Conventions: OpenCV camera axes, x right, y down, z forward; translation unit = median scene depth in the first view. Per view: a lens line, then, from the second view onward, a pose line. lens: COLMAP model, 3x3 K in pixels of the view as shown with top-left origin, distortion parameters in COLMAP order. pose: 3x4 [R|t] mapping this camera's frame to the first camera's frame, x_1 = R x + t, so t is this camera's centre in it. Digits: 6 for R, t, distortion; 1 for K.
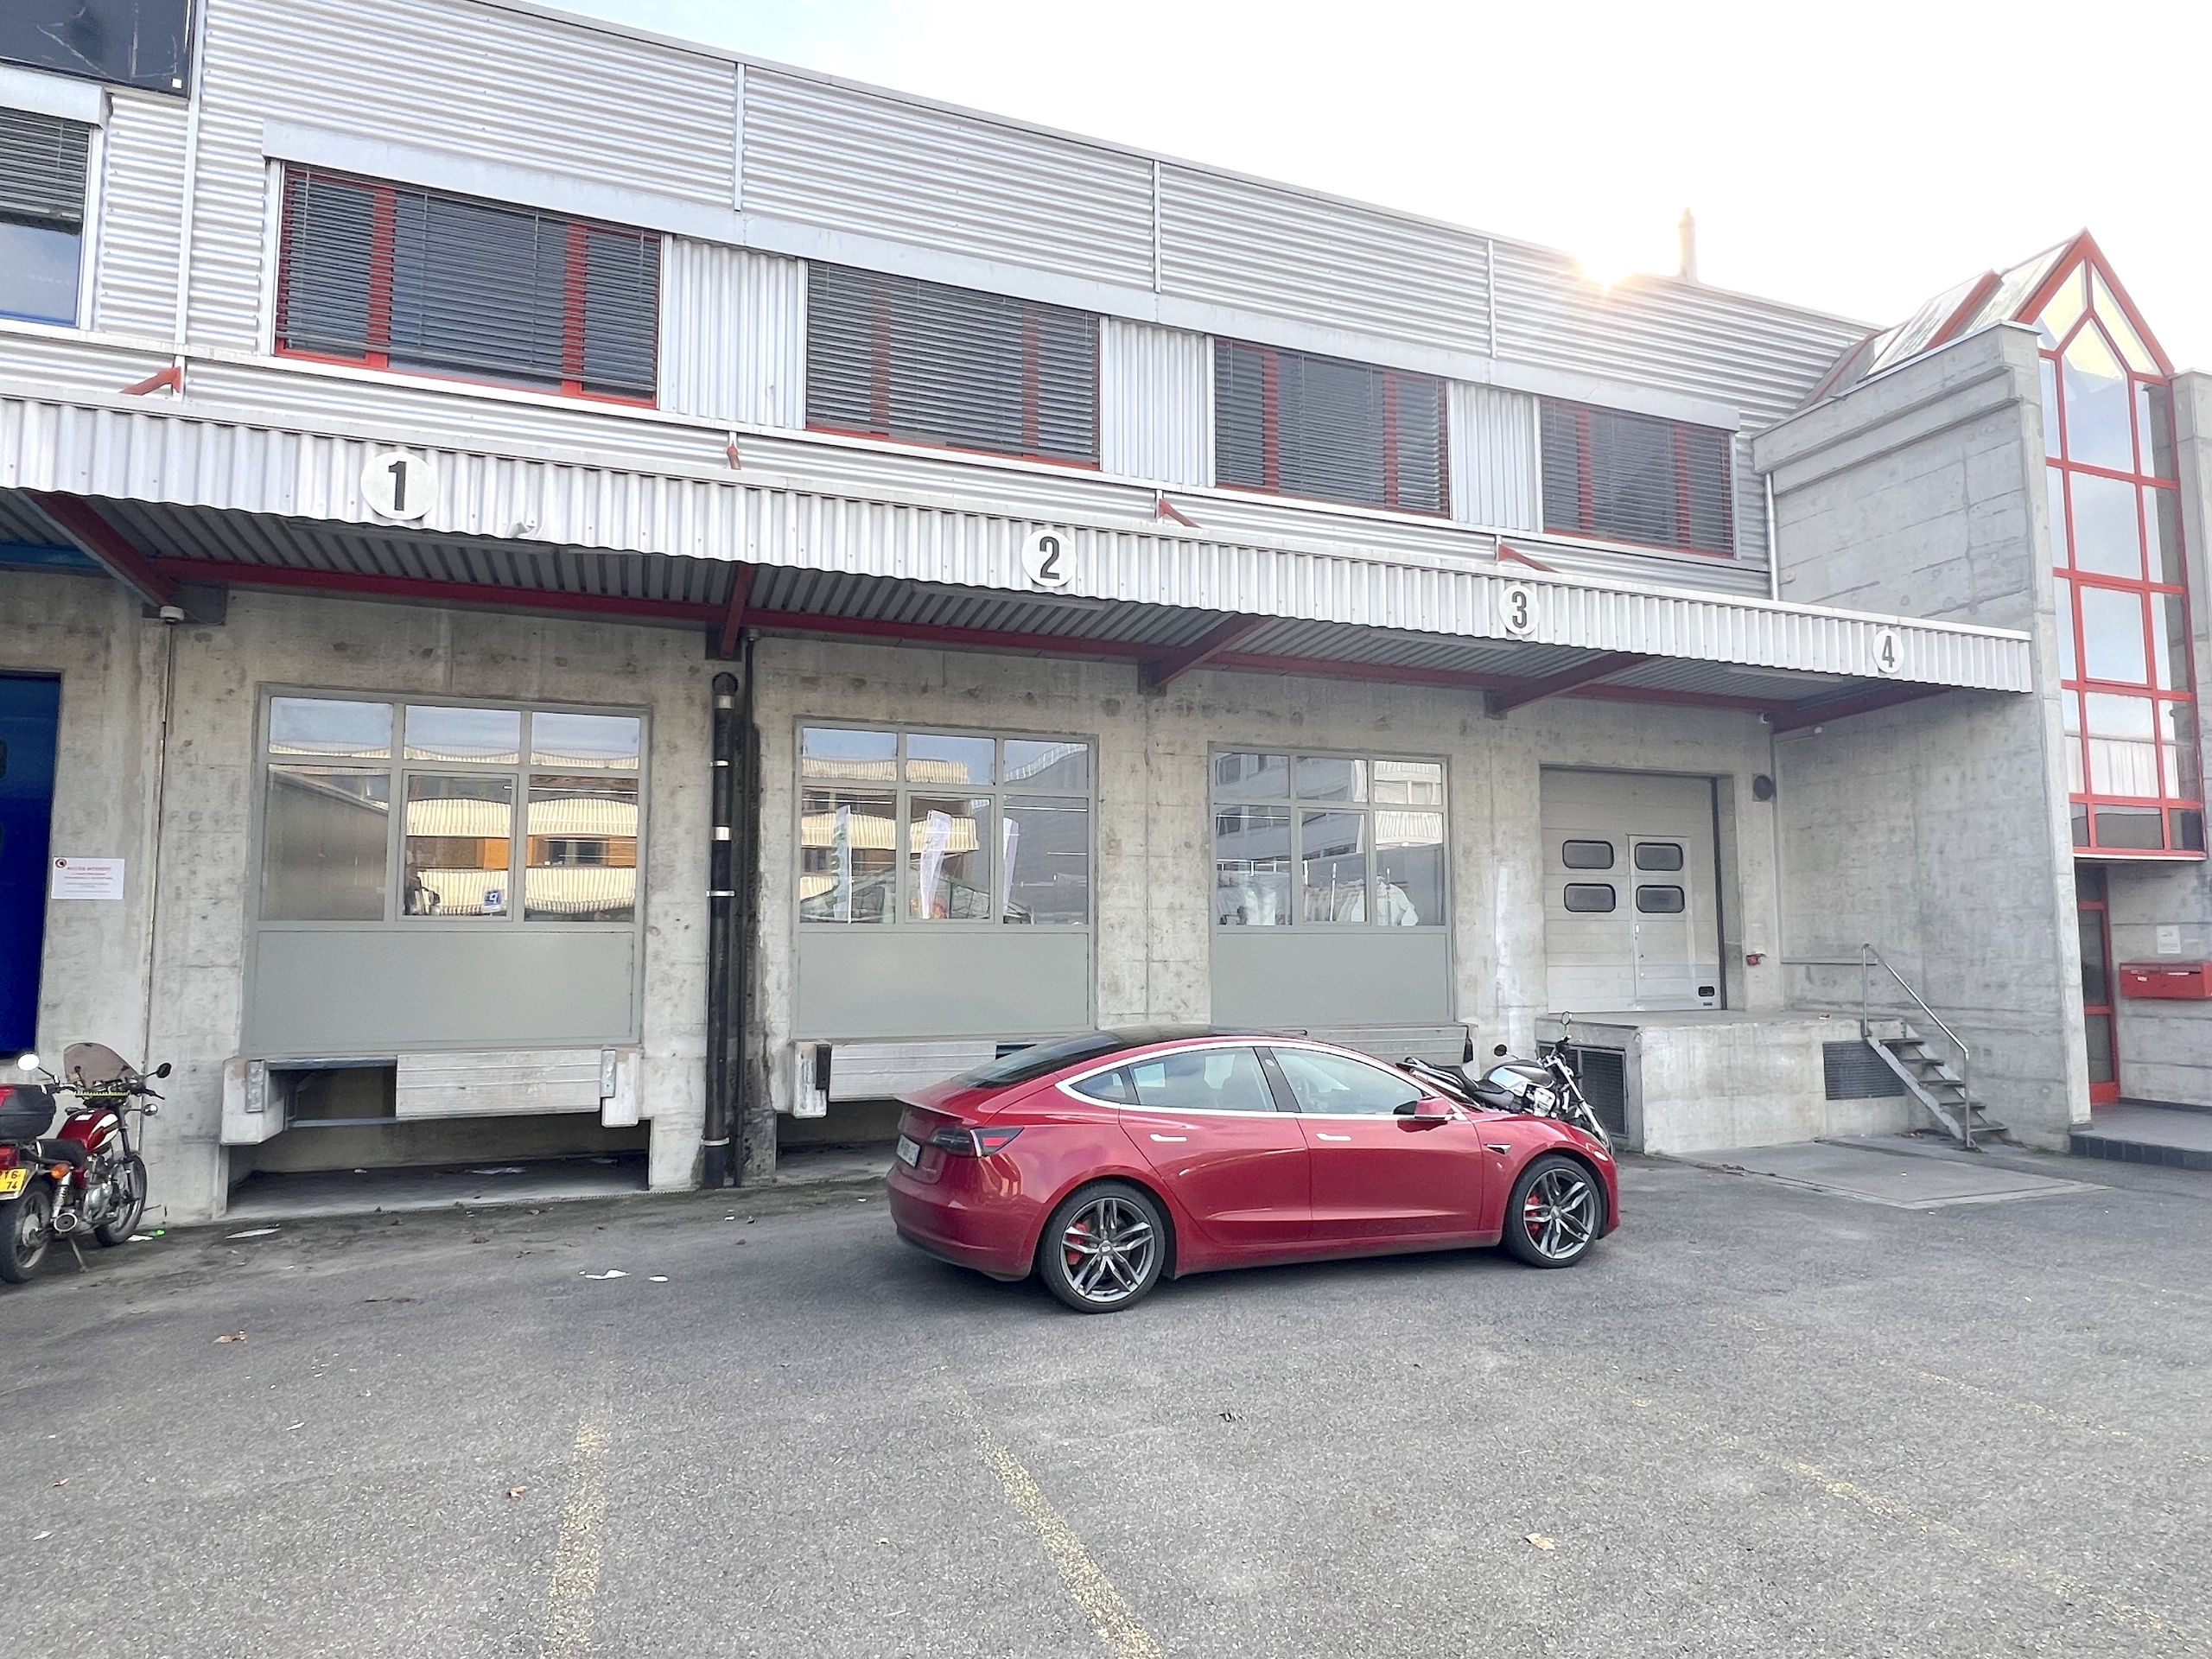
lens RADIAL K [[1270.7, 0, 1100.3], [0, 1270.7, 839.7], [0, 0, 1]] dist [-0.006344, -0.002264]
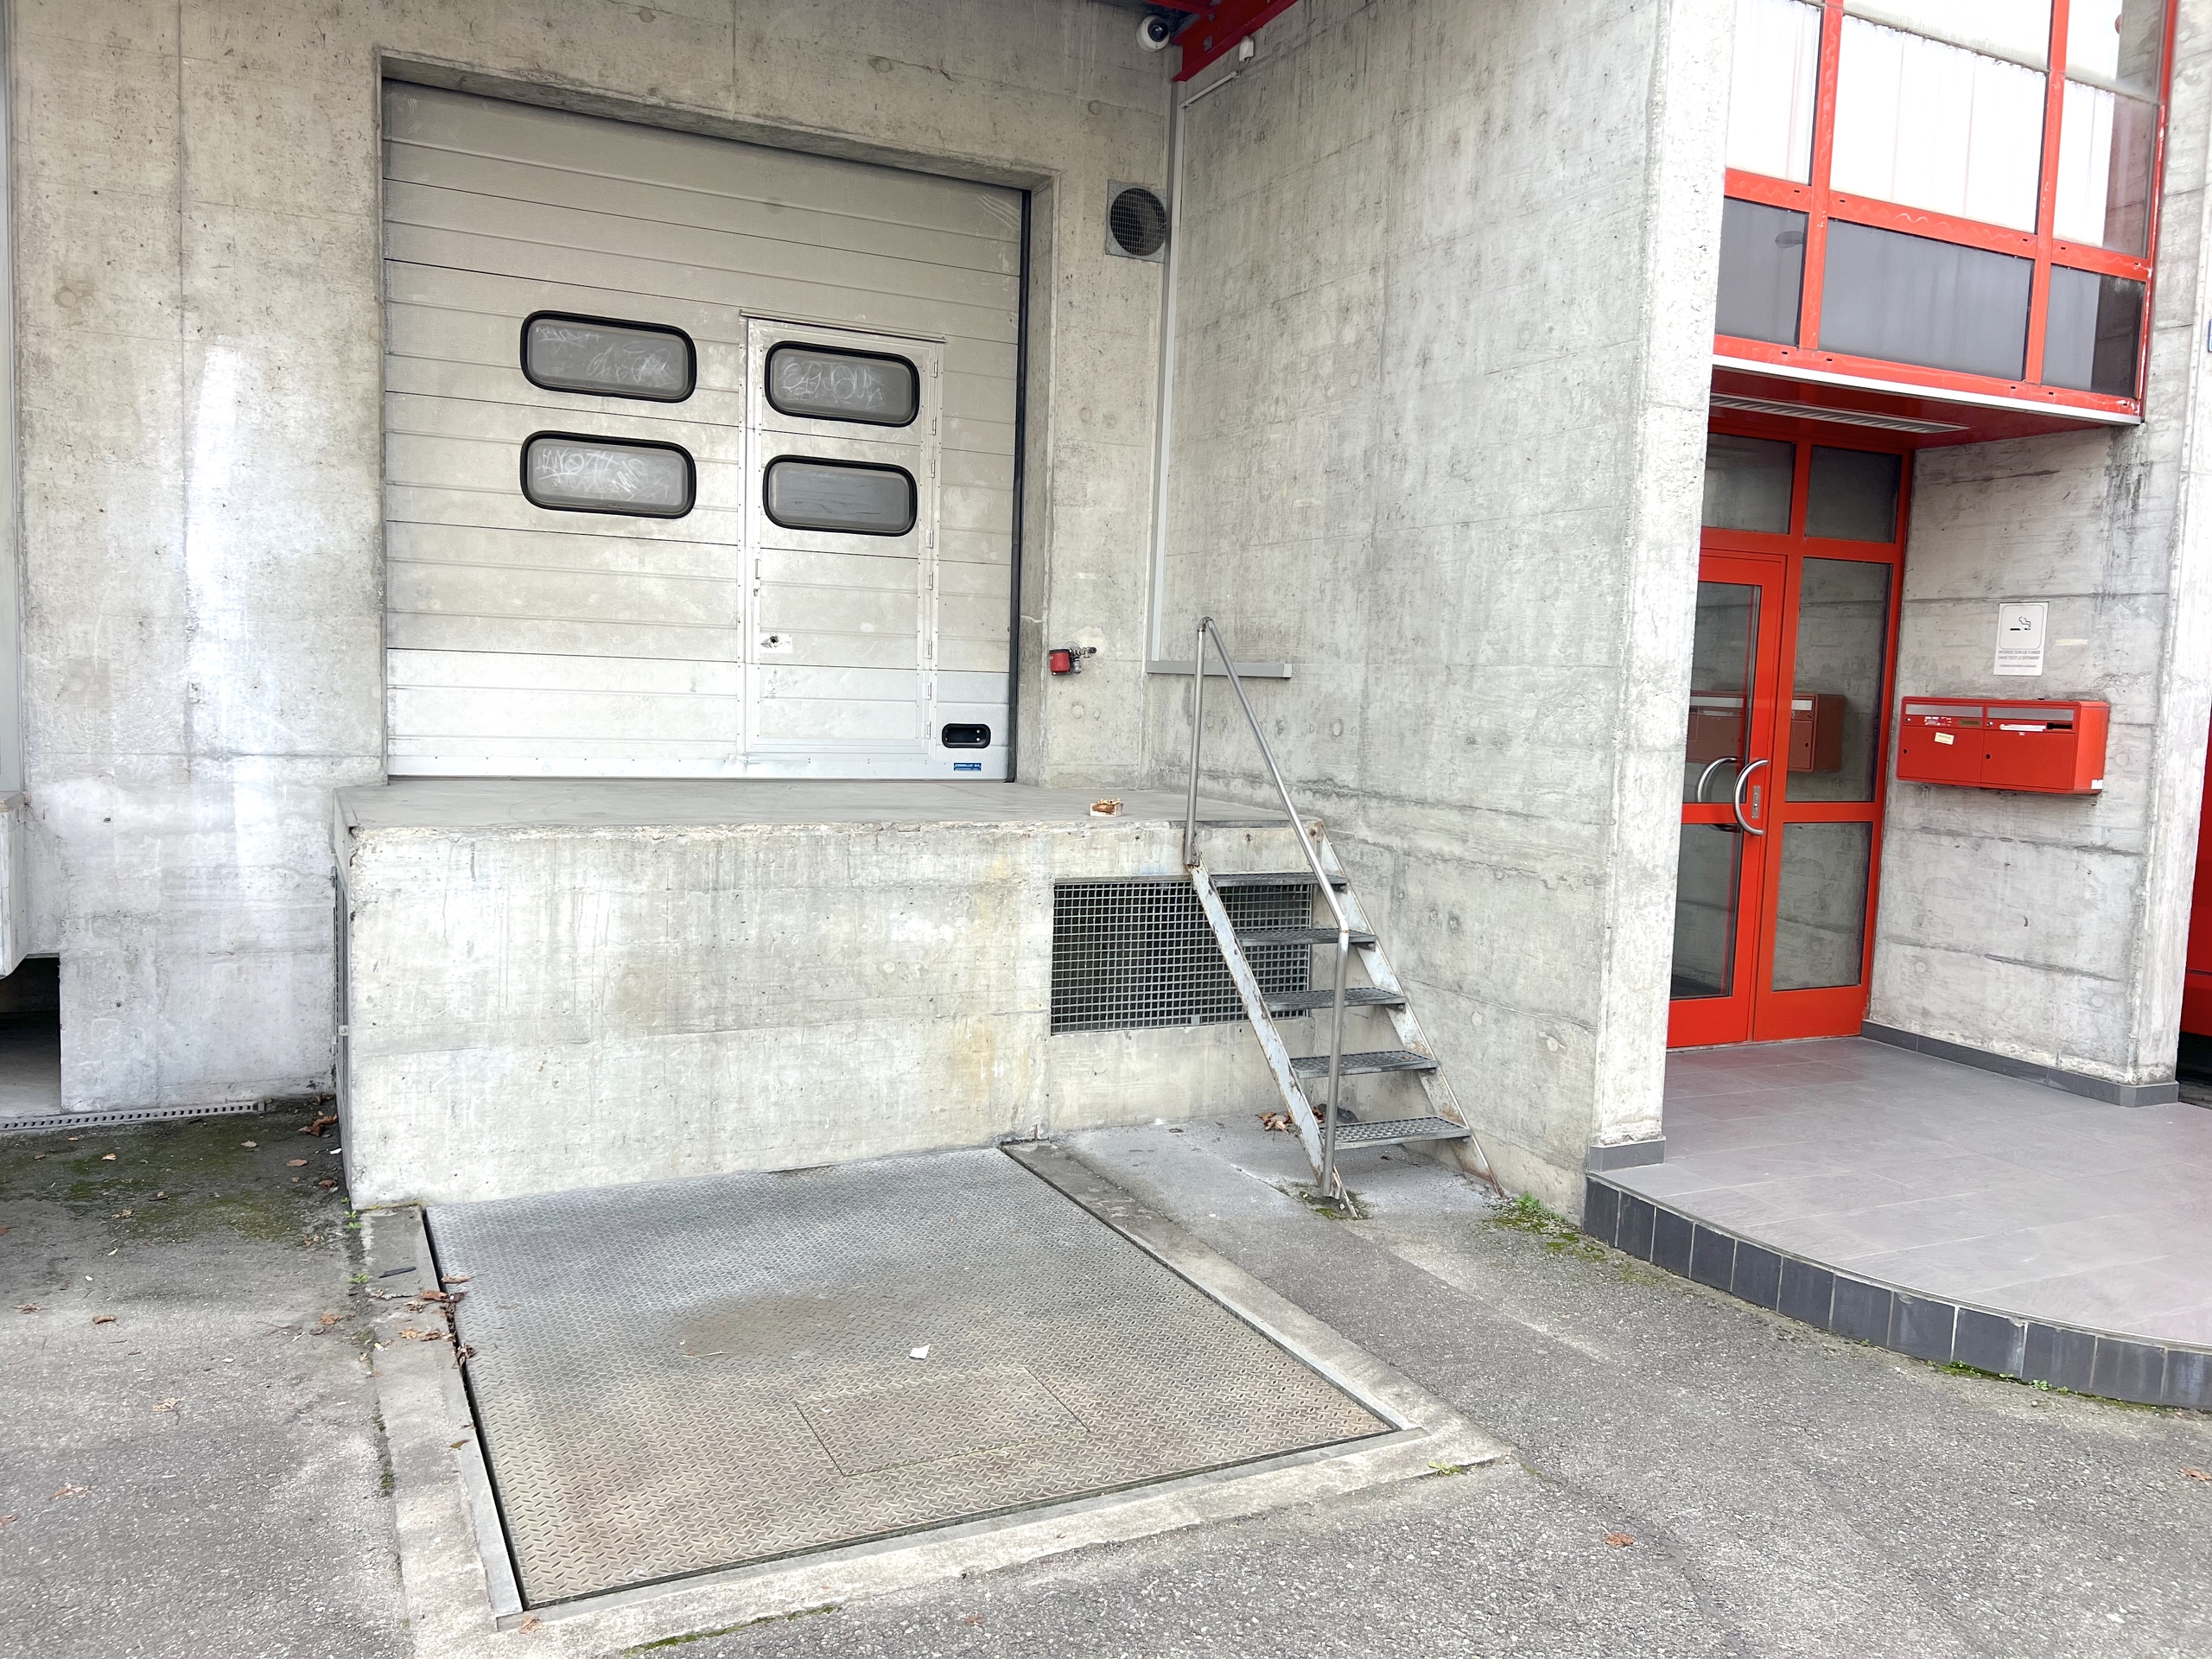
lens RADIAL K [[1672.2, 0, 1104.0], [0, 1672.2, 832.4], [0, 0, 1]] dist [0.038755, -0.042056]
pose [[0.994224, 0.028010, 0.103607, 0.524592], [-0.046073, 0.983257, 0.176303, 0.059877], [-0.096934, -0.180058, 0.978868, 0.521415]]
